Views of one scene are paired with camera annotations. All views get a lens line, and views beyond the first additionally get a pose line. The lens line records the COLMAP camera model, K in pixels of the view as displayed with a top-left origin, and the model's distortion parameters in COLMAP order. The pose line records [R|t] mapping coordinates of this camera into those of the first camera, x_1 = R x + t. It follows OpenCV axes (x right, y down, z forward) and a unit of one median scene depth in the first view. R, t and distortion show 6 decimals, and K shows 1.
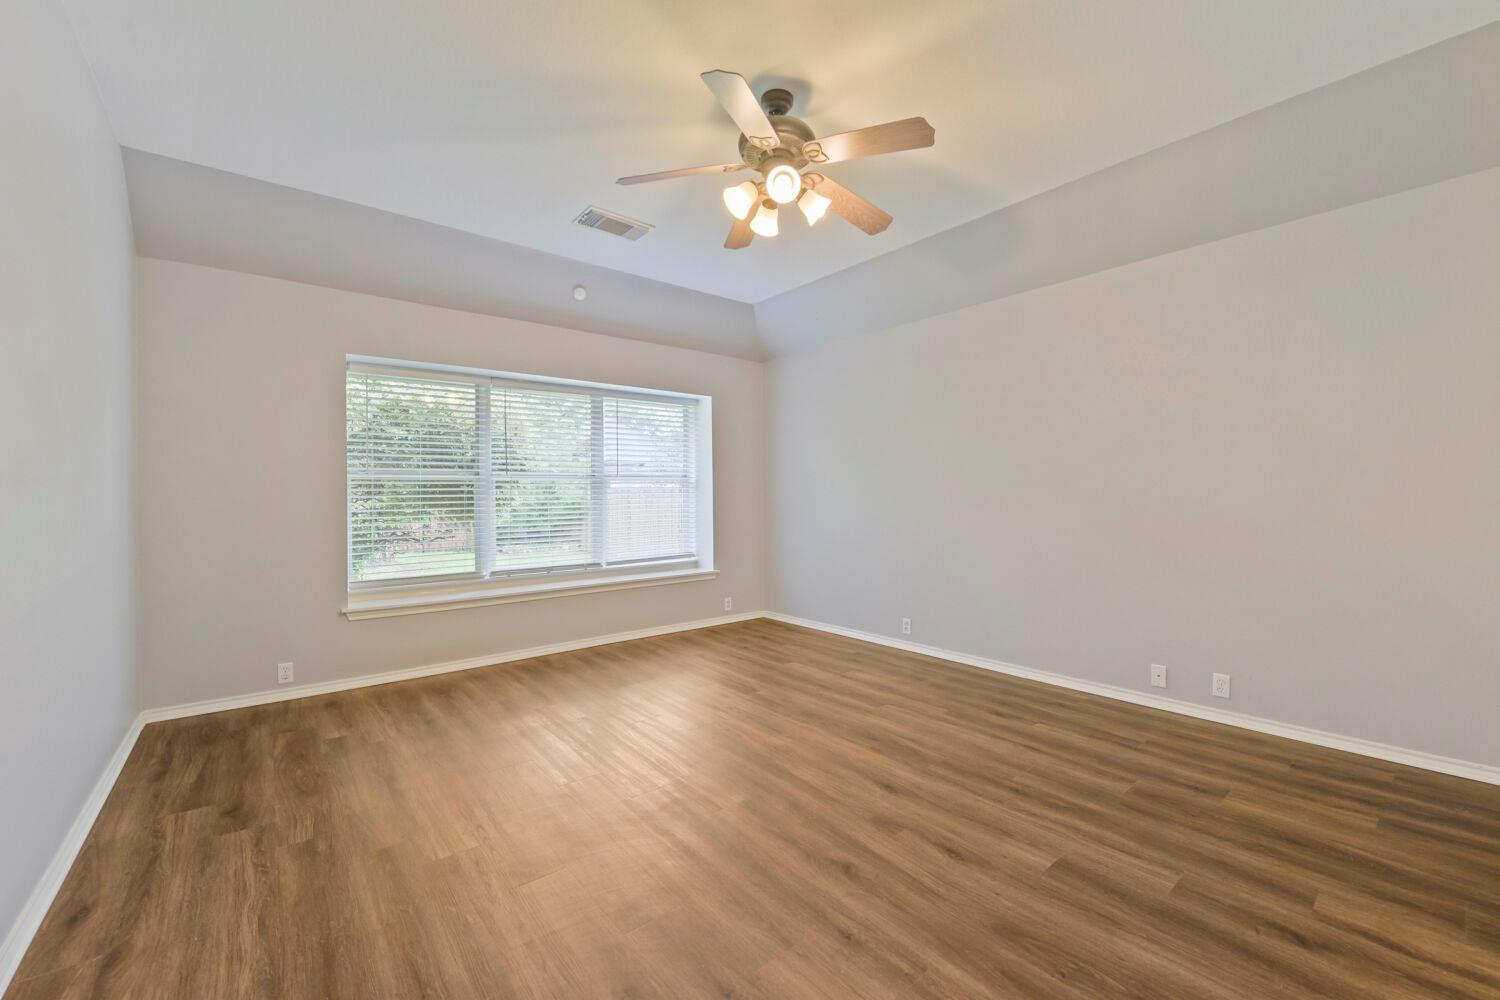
lens RADIAL K [[602.3, 0, 748.7], [0, 602.3, 495.9], [0, 0, 1]] dist [-0.008806, -0.000632]
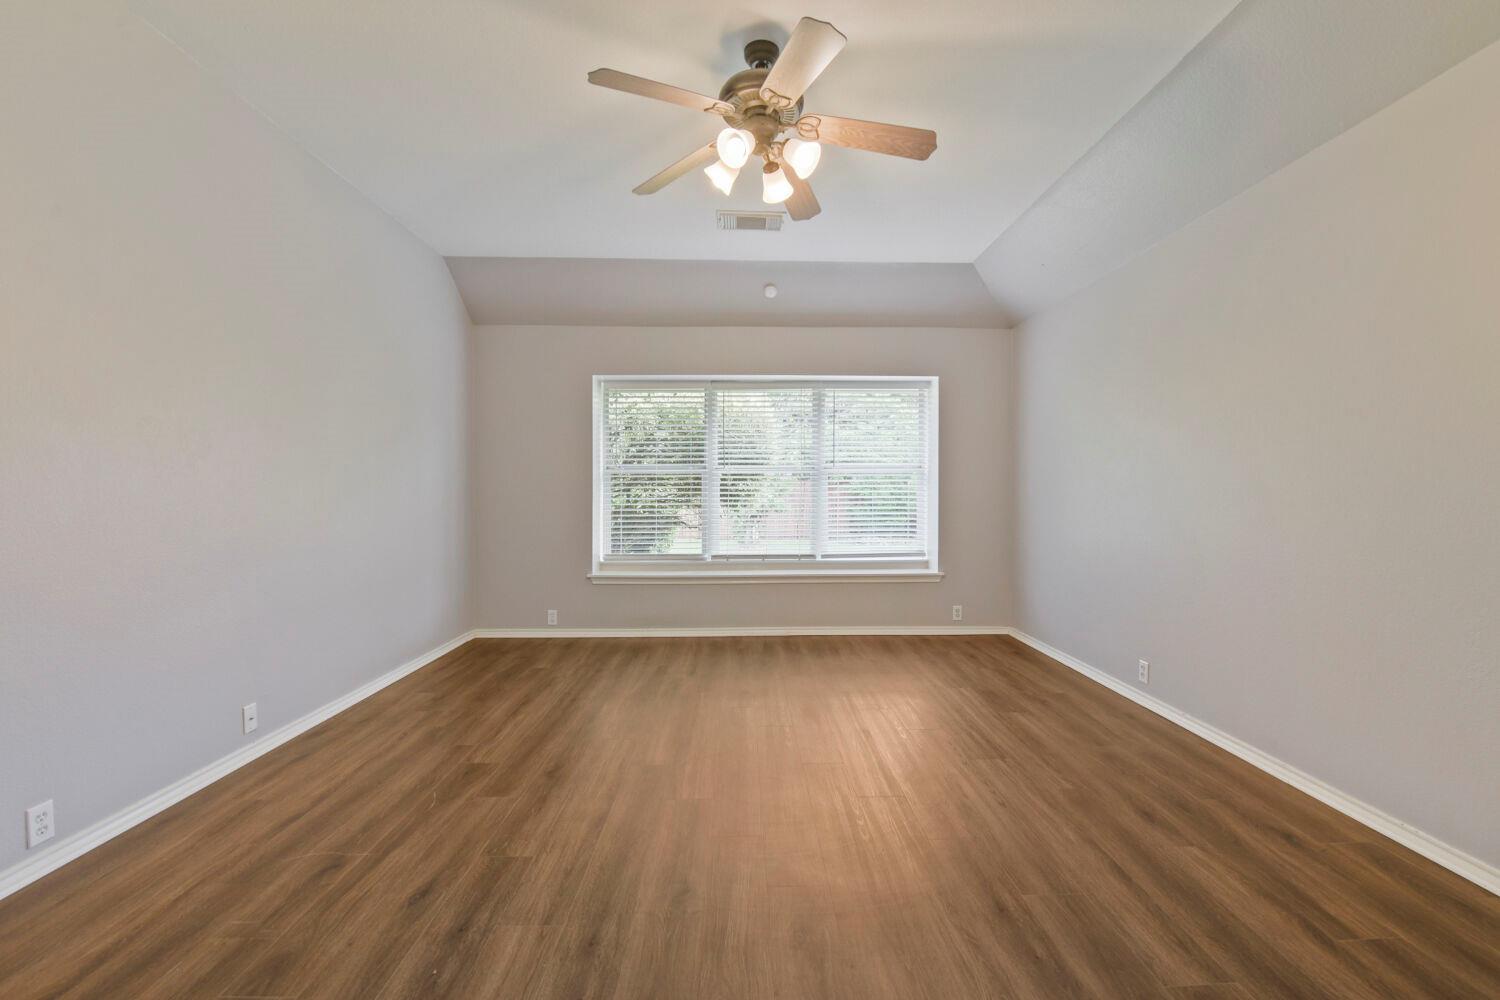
lens RADIAL K [[621.3, 0, 753.7], [0, 621.3, 498.2], [0, 0, 1]] dist [-0.006555, -0.001168]
pose [[0.792669, 0.015716, -0.609449, 0.404042], [-0.006080, 0.999822, 0.017875, -0.001389], [0.609621, -0.010463, 0.792624, 0.156014]]
